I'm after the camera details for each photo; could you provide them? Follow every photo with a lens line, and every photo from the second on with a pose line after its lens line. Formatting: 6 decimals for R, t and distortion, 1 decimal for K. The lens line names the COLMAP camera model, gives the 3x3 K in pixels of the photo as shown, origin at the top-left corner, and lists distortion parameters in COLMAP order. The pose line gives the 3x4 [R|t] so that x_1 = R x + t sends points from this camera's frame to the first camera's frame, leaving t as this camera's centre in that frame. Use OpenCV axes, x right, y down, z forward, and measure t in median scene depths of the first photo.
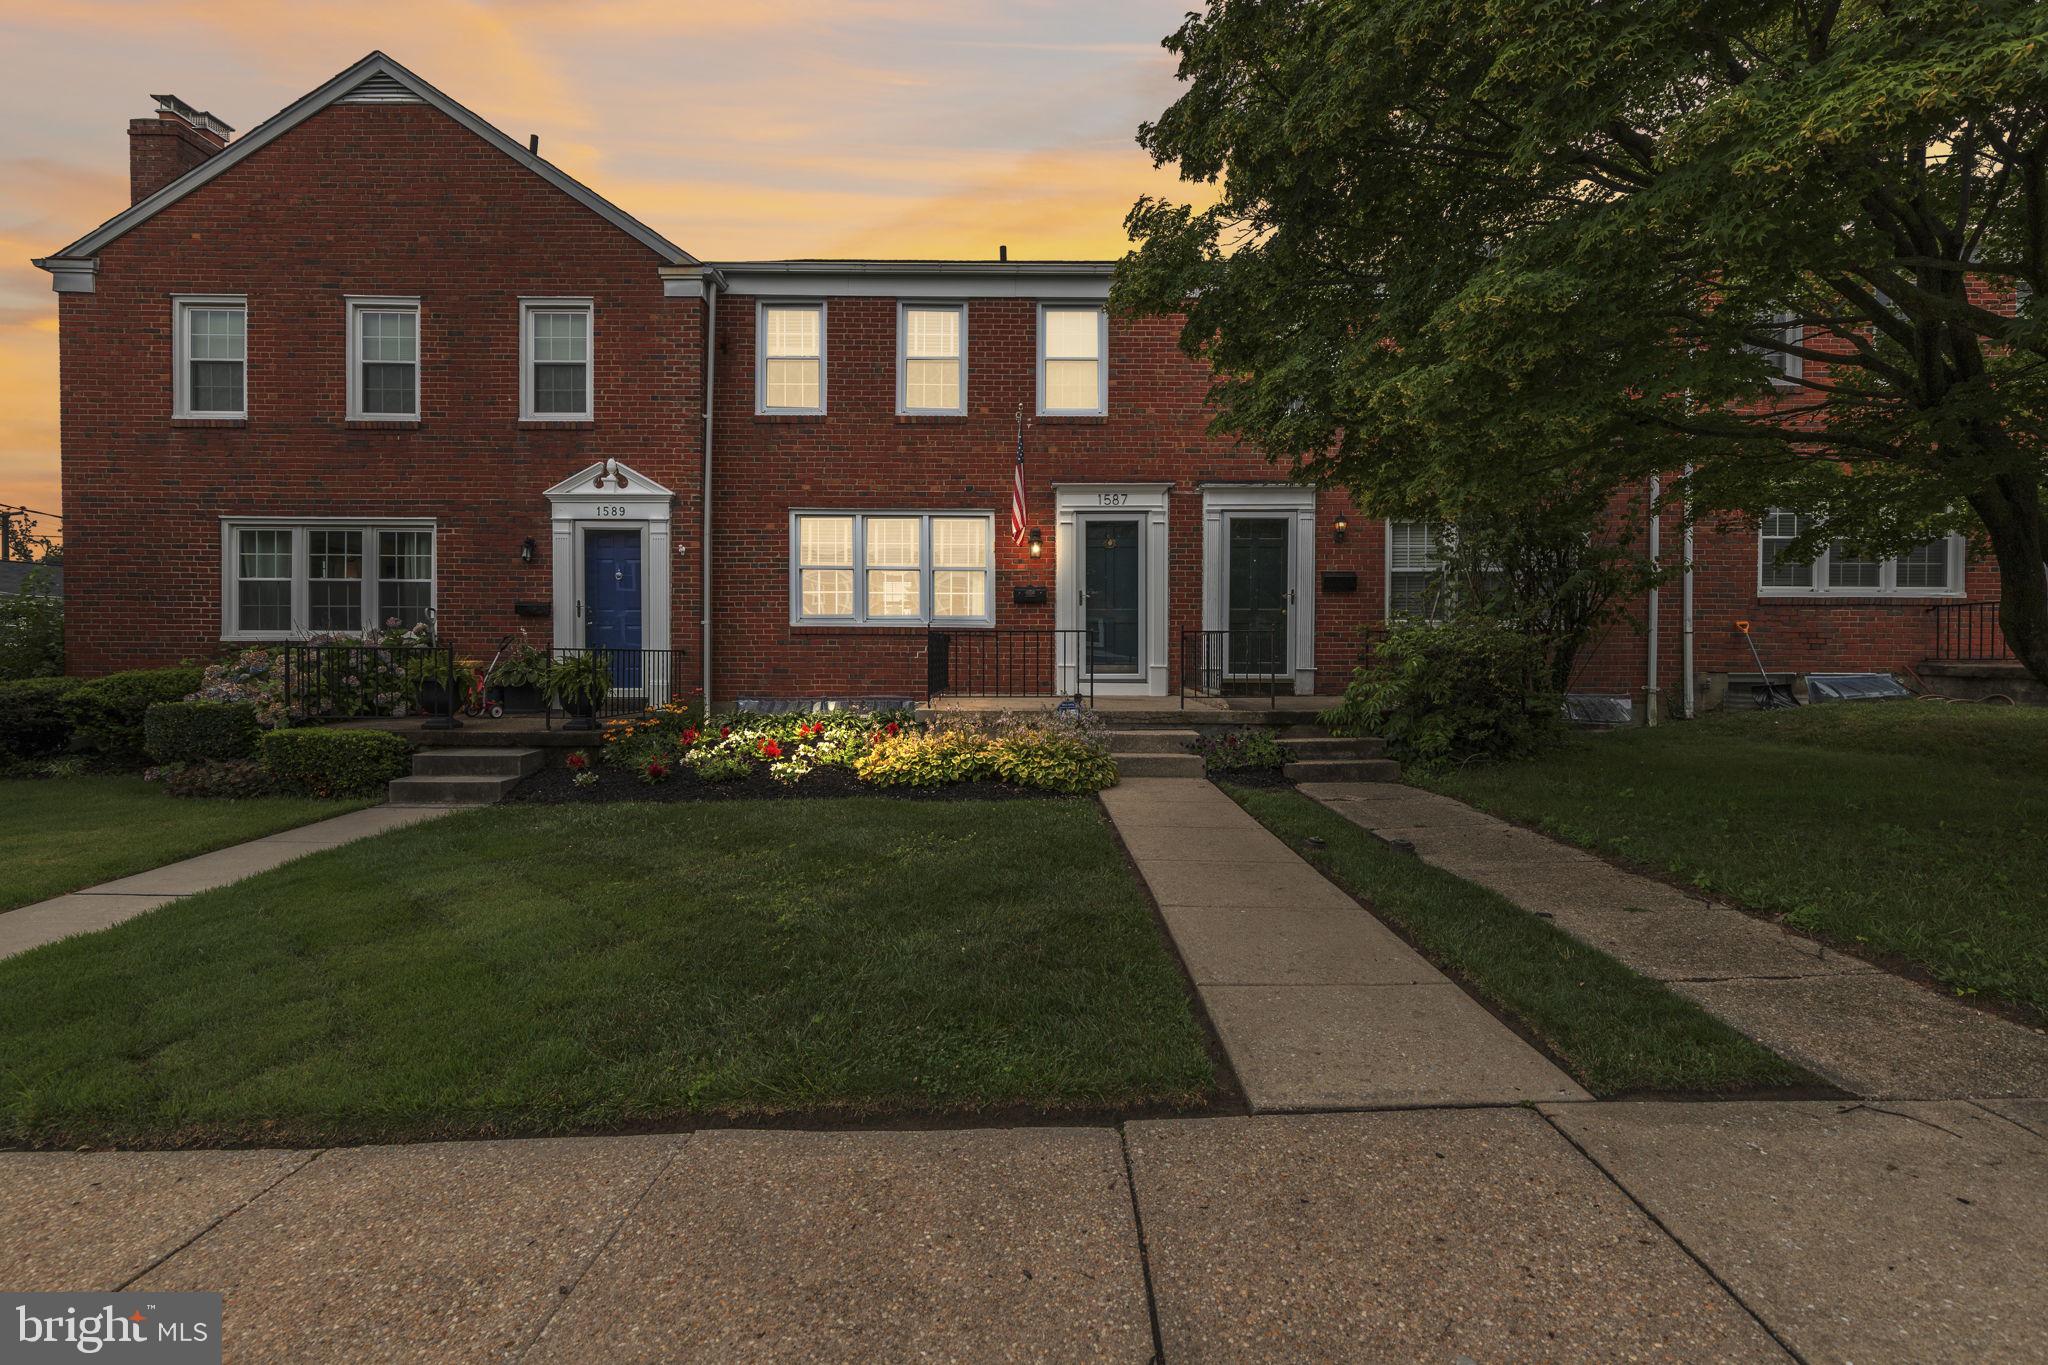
lens RADIAL K [[954.3, 0, 1020.2], [0, 954.3, 671.9], [0, 0, 1]] dist [0.015298, -0.001621]
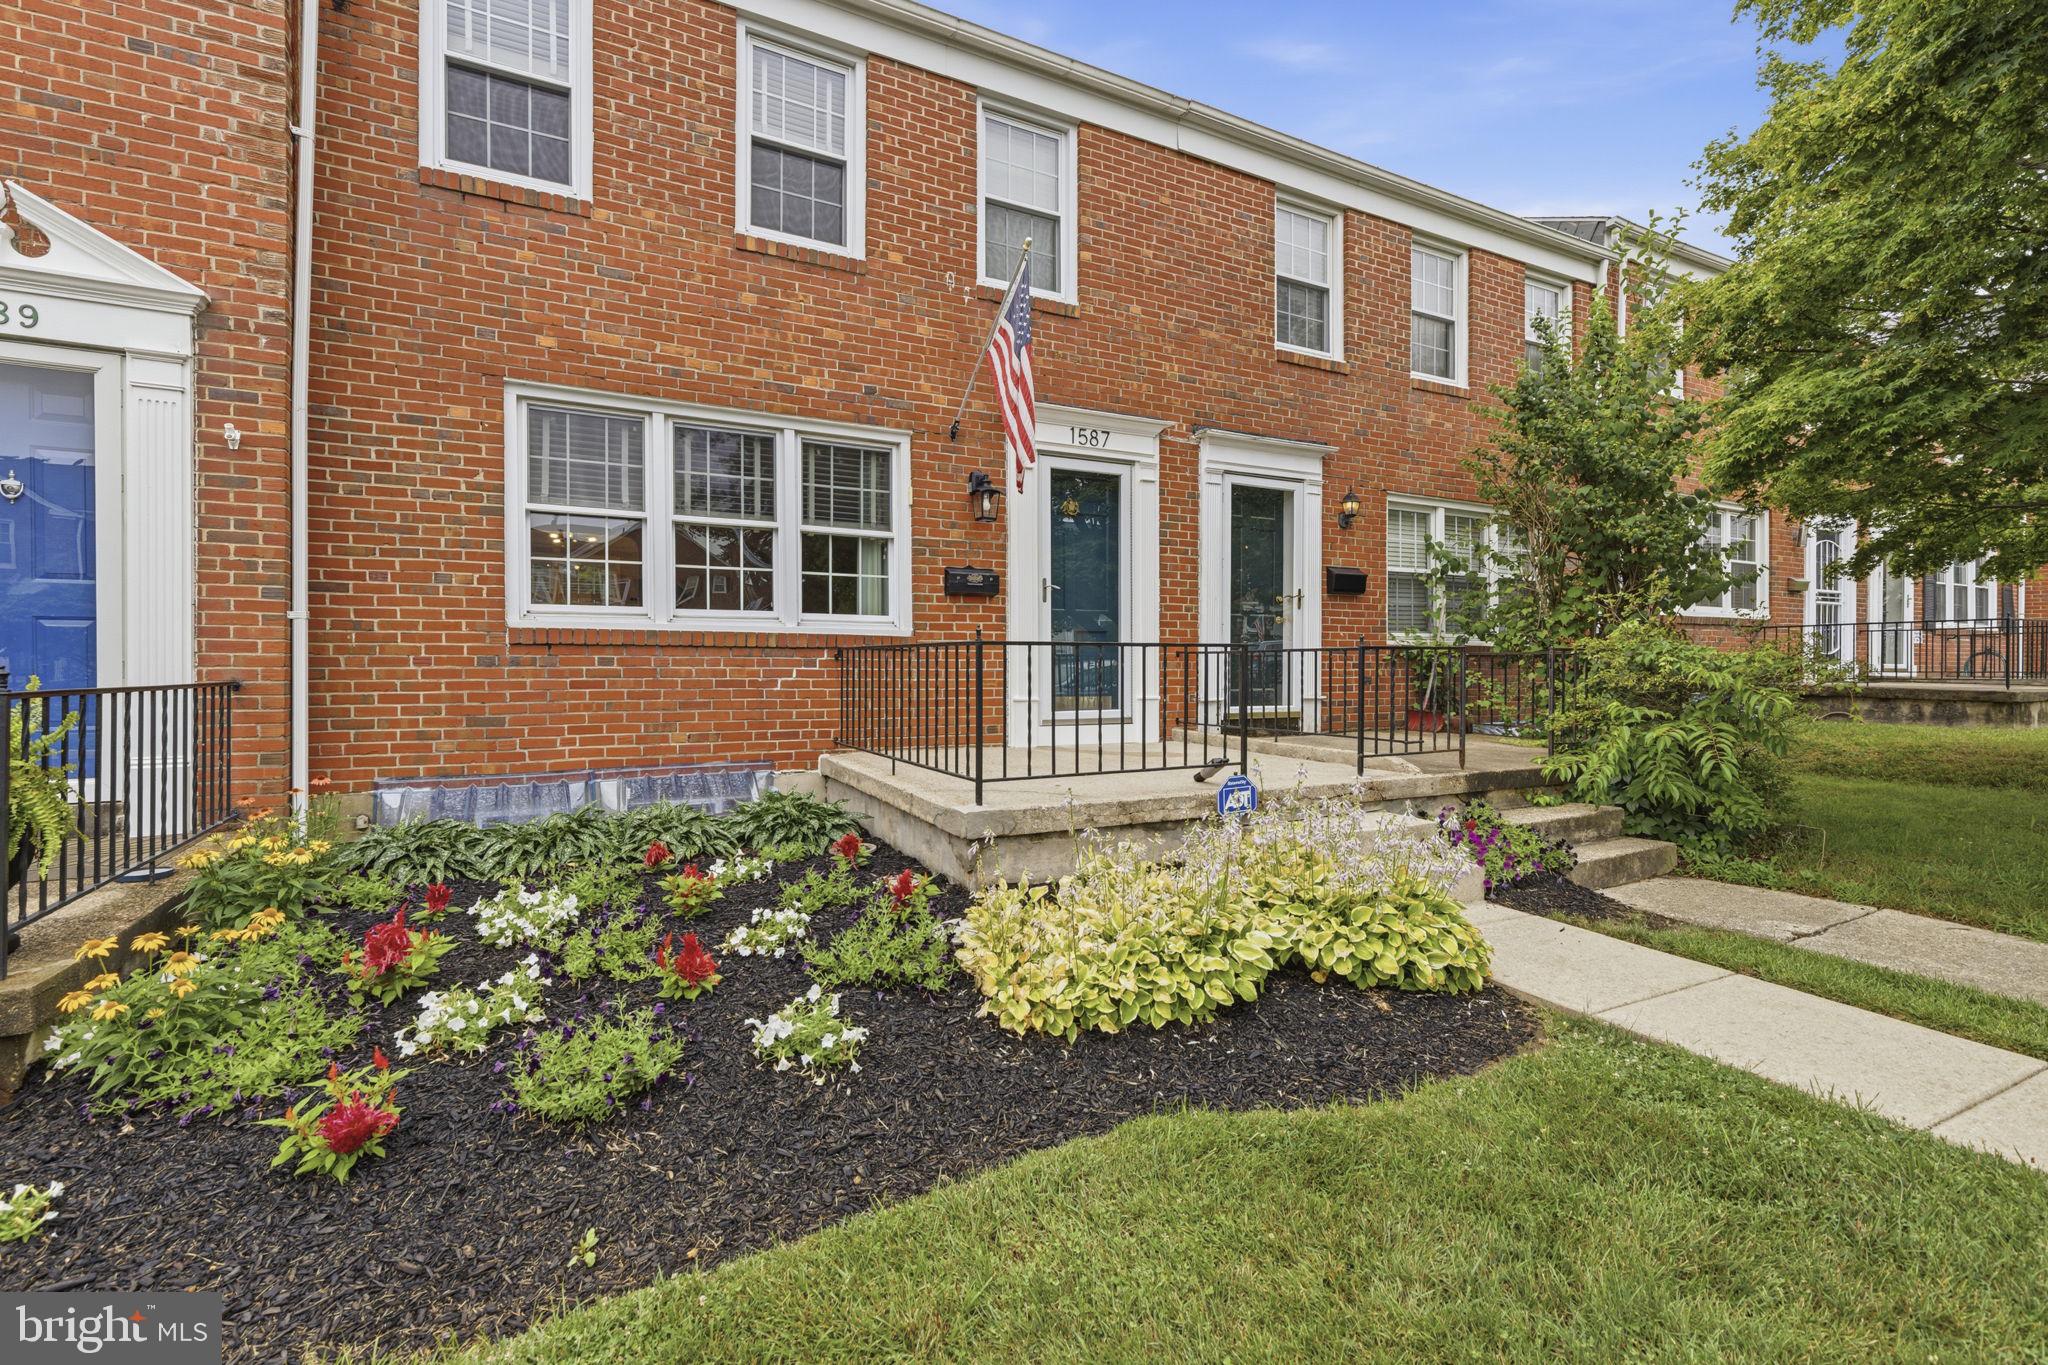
lens RADIAL K [[954.3, 0, 1039.1], [0, 954.3, 673.0], [0, 0, 1]] dist [0.015298, -0.001621]
pose [[0.880988, -0.005501, 0.473108, -0.240674], [0.009727, 0.999932, -0.006487, -0.019766], [-0.473040, 0.010317, 0.880981, 0.464912]]
